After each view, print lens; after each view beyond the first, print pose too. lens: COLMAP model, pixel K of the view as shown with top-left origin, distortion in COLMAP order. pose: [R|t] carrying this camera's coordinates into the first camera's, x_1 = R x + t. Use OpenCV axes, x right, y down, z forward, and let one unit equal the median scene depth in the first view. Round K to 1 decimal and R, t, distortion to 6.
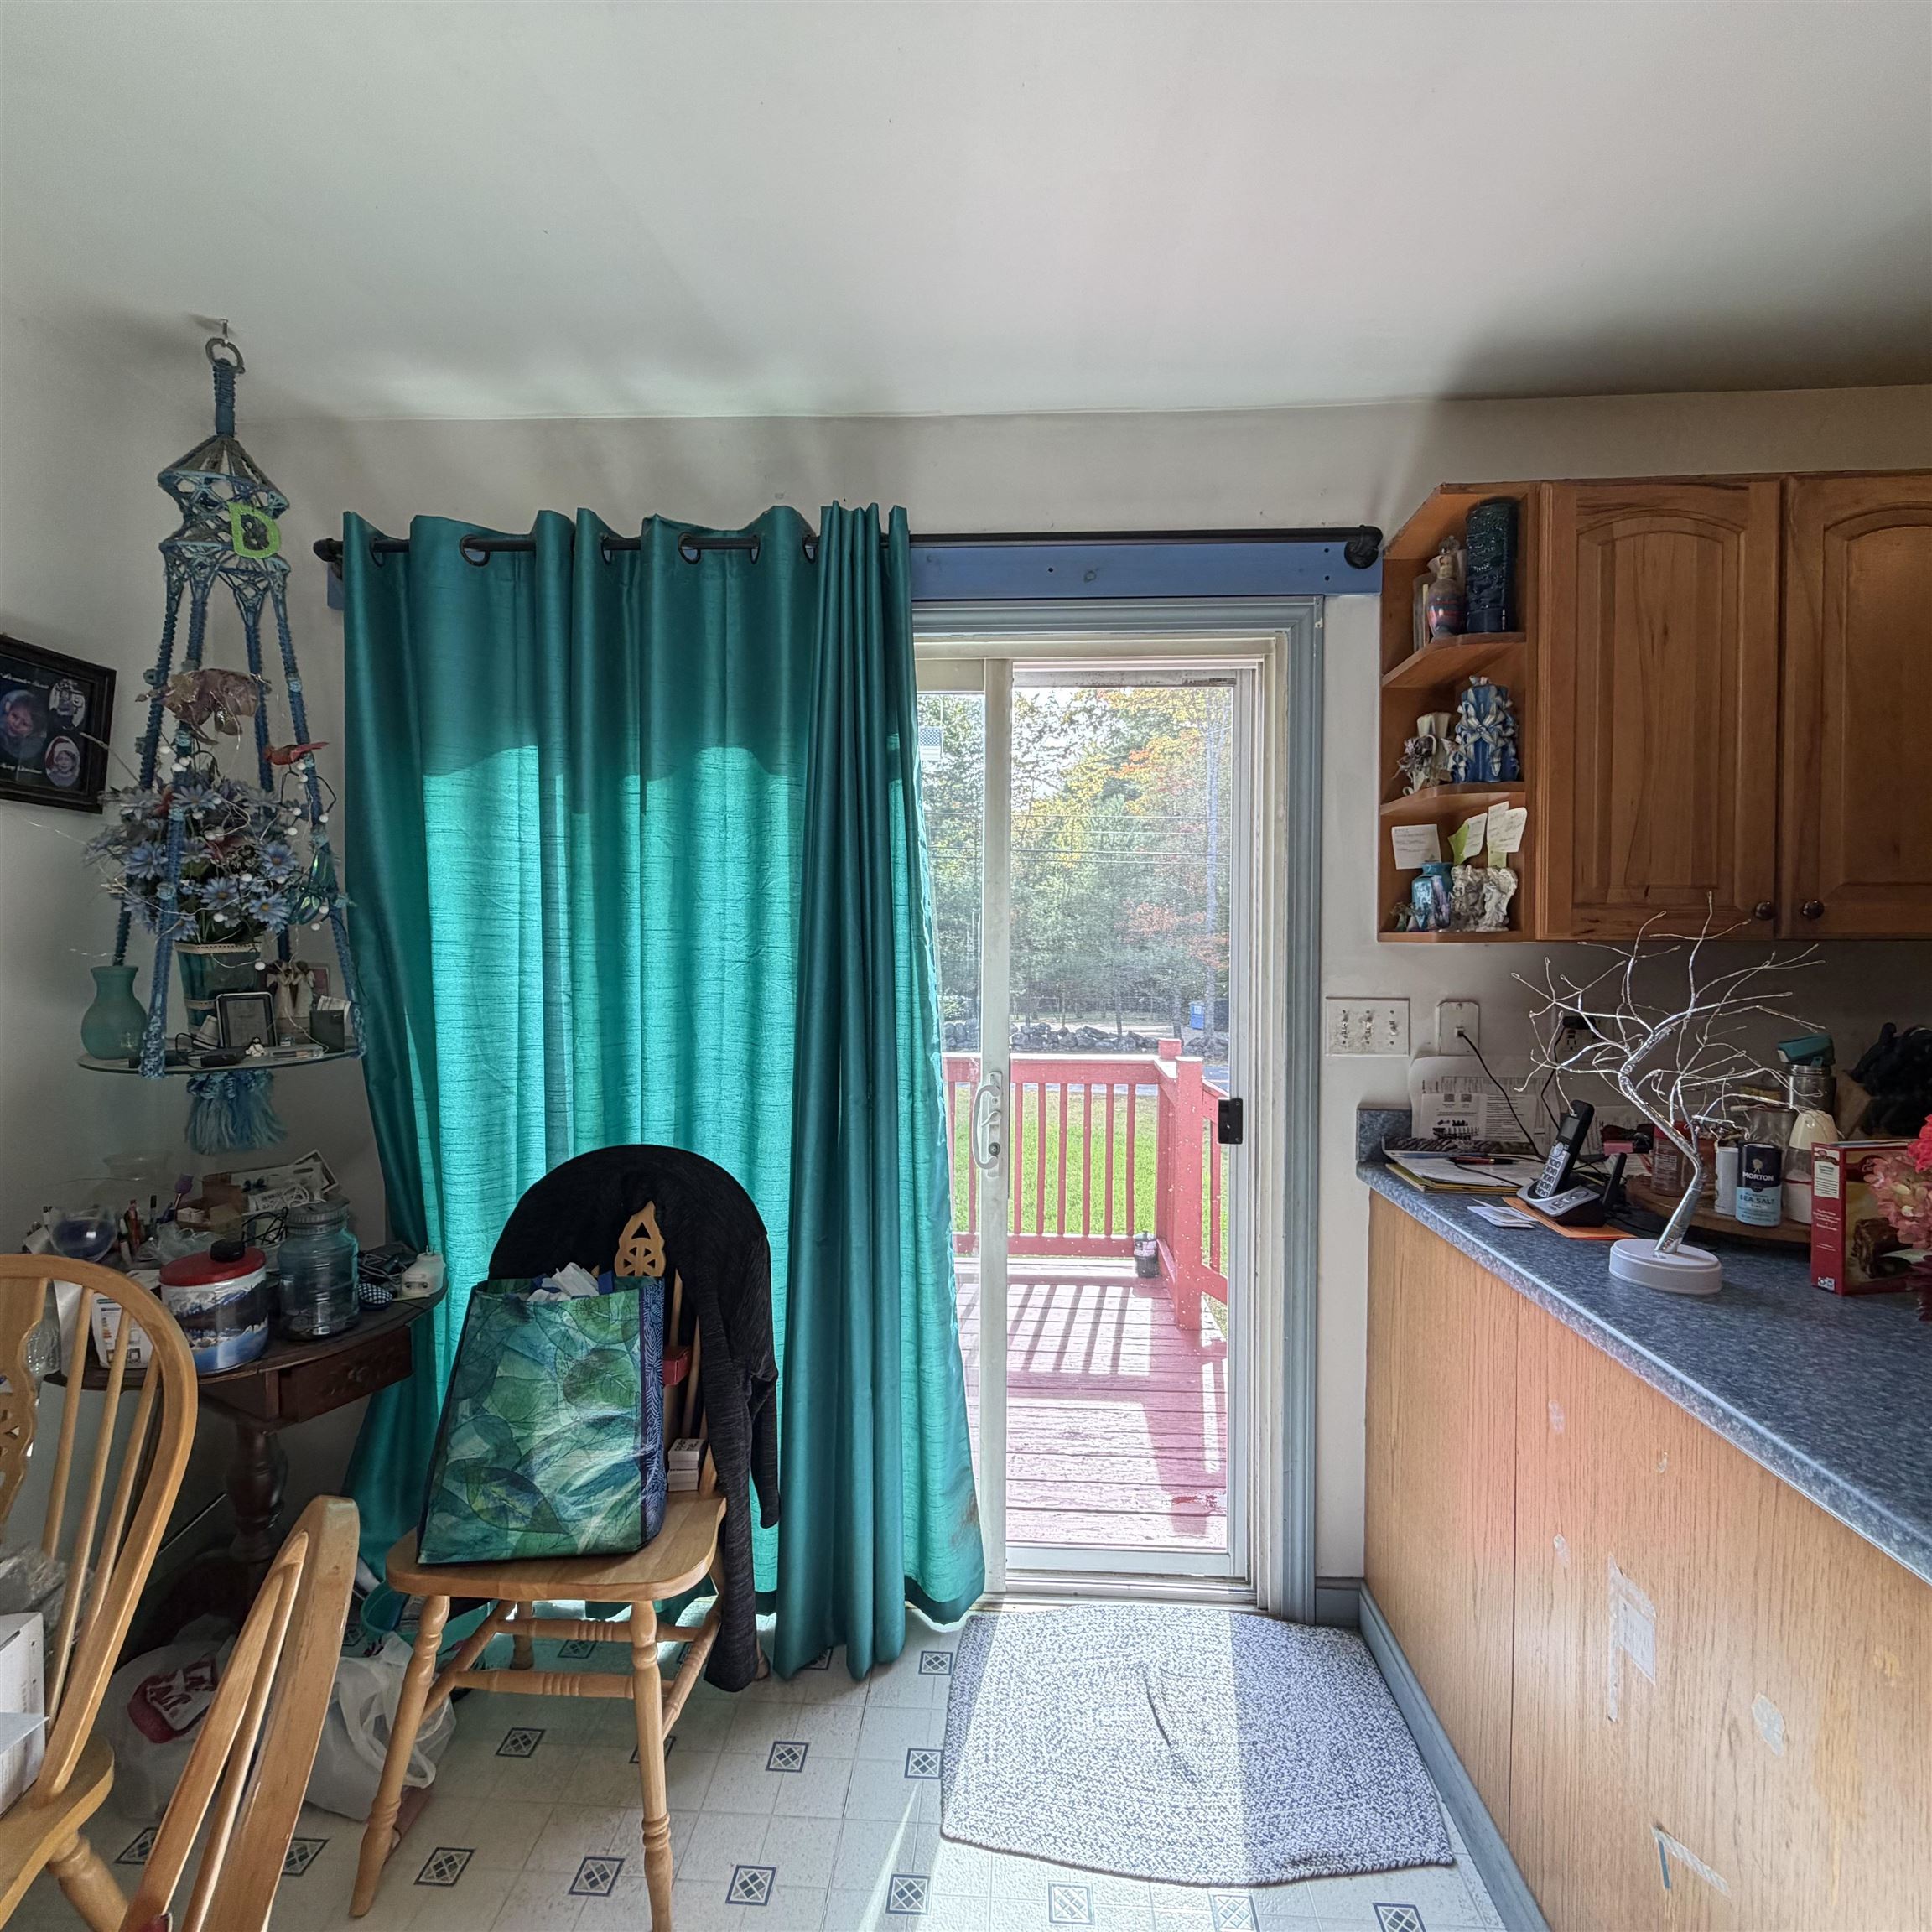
lens RADIAL K [[1034.6, 0, 958.1], [0, 1034.6, 956.1], [0, 0, 1]] dist [-0.002523, 0.000489]
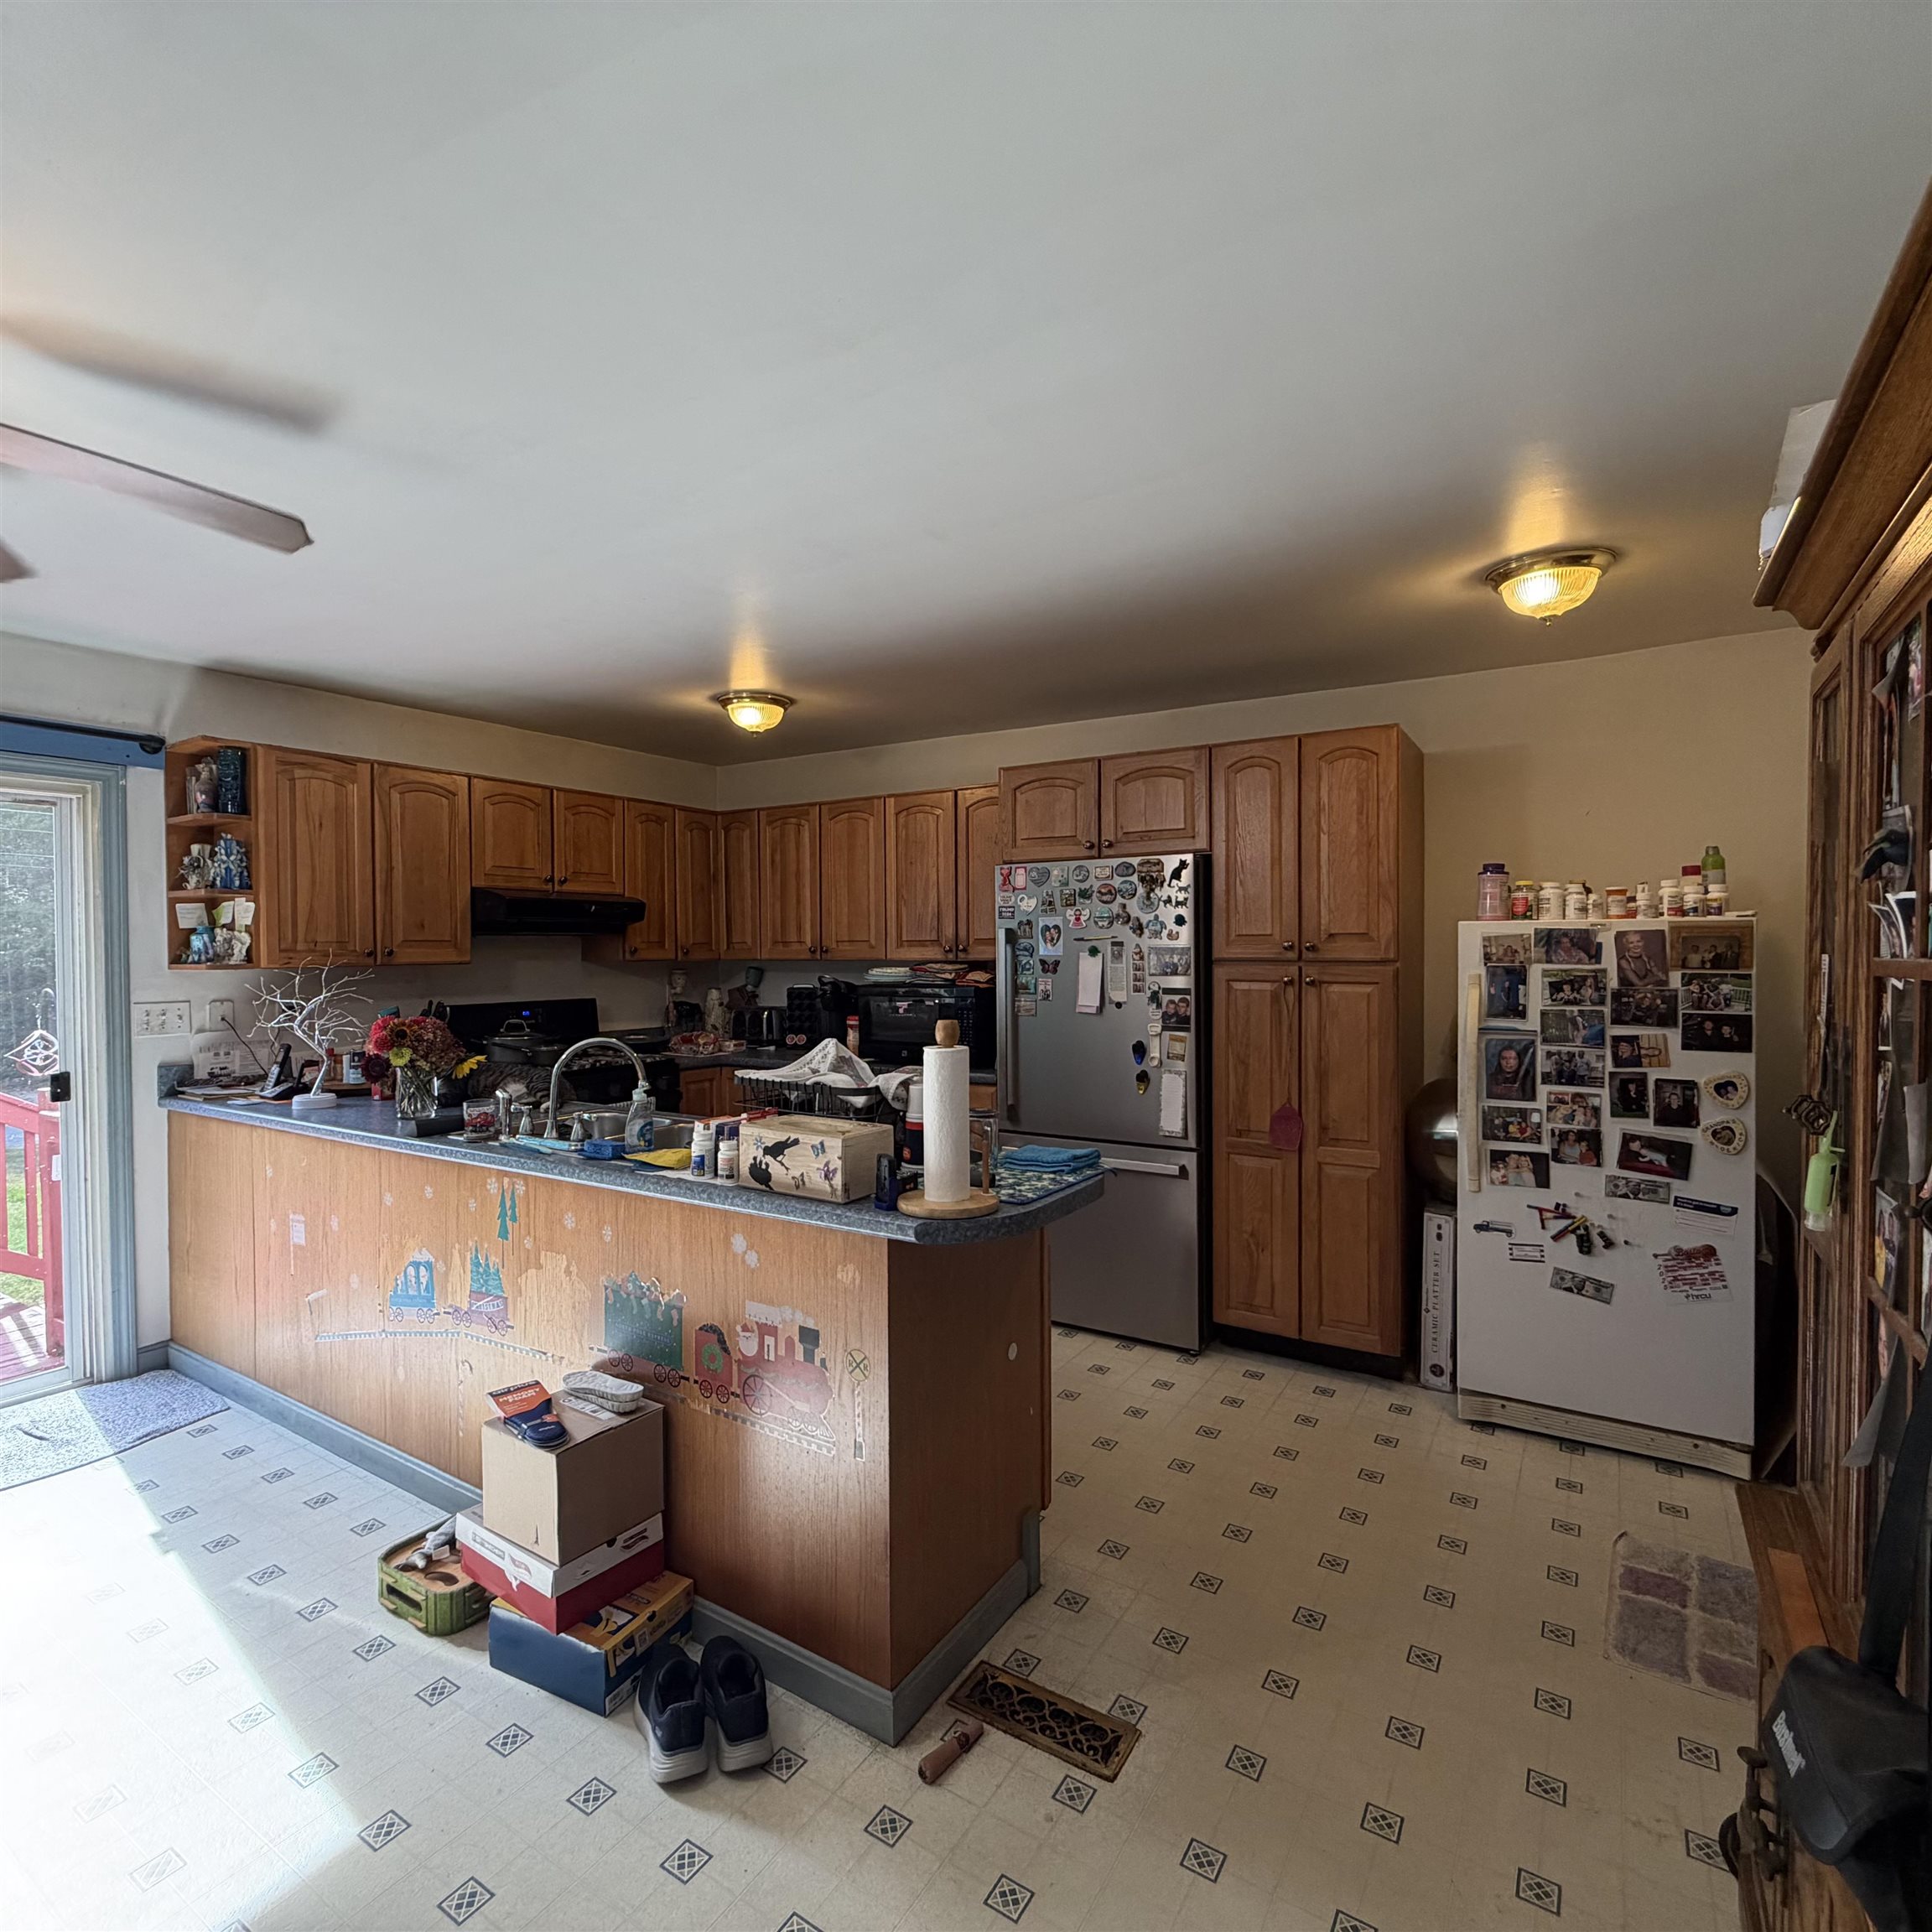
lens RADIAL K [[1017.3, 0, 957.3], [0, 1017.3, 965.9], [0, 0, 1]] dist [-0.002119, -0.000249]
pose [[0.481471, -0.020753, 0.876216, -0.467871], [0.021530, 0.999698, 0.011847, -0.012011], [-0.876198, 0.013161, 0.481772, -1.019890]]
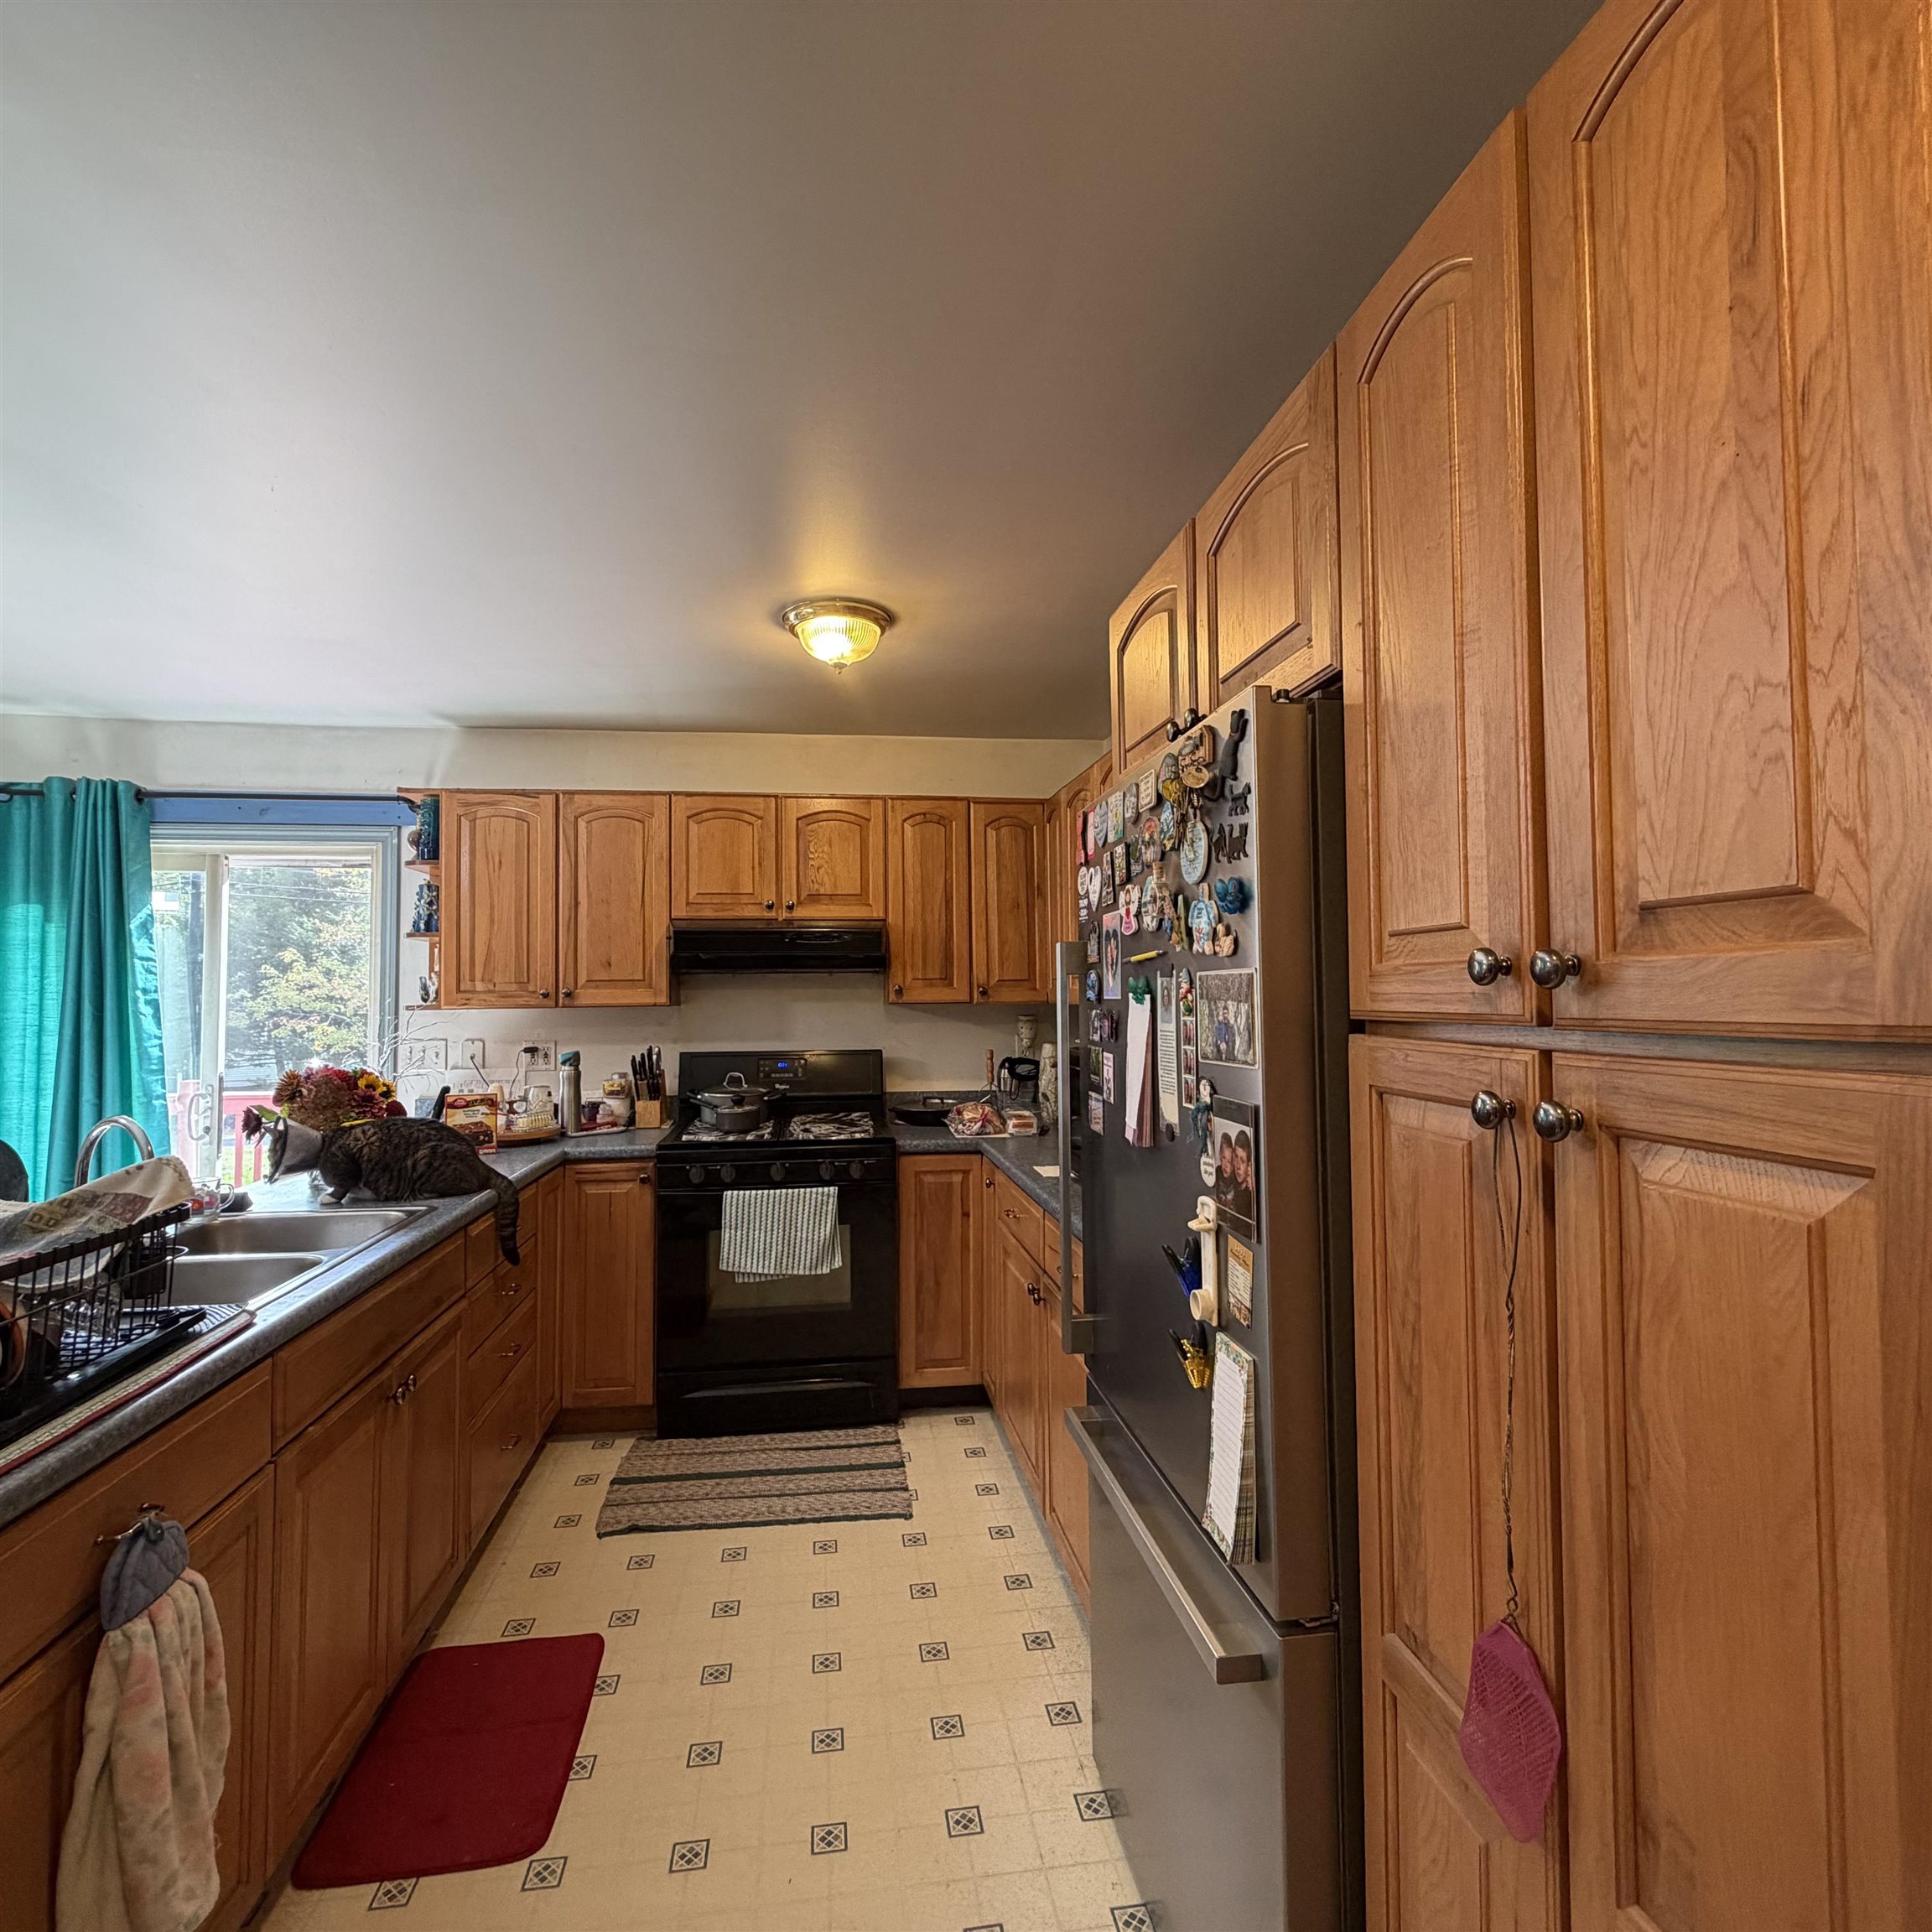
lens RADIAL K [[1025.5, 0, 962.3], [0, 1025.5, 953.7], [0, 0, 1]] dist [0.000556, -0.000062]
pose [[0.979901, -0.003093, 0.199459, 1.019973], [0.014318, 0.998392, -0.054857, 0.001589], [-0.198968, 0.056610, 0.978369, -1.058405]]
